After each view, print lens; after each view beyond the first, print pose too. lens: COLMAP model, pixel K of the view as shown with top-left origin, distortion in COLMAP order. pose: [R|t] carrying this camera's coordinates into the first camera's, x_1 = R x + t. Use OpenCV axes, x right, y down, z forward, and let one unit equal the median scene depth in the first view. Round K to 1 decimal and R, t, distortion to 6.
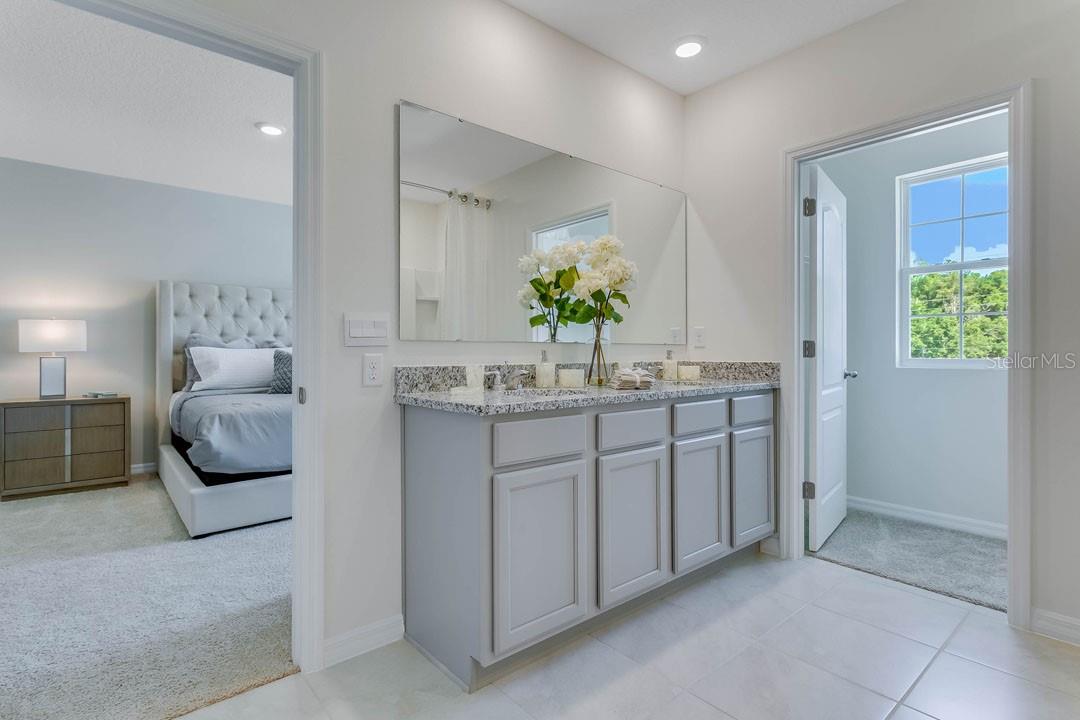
lens RADIAL K [[524.9, 0, 545.3], [0, 524.9, 352.1], [0, 0, 1]] dist [0.000326, 0.003831]
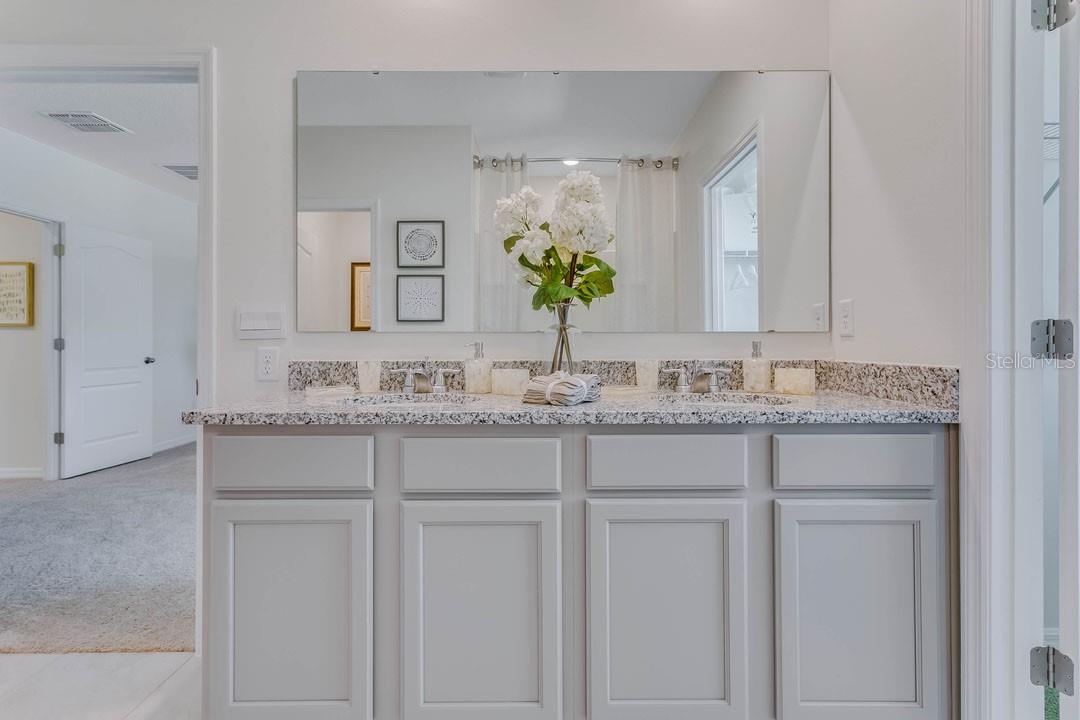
lens RADIAL K [[532.7, 0, 503.8], [0, 532.7, 343.4], [0, 0, 1]] dist [-0.008937, 0.006970]
pose [[0.759598, -0.002430, -0.650388, 0.439781], [0.000964, 0.999996, -0.002610, -0.000494], [0.650392, 0.001355, 0.759598, 0.387973]]
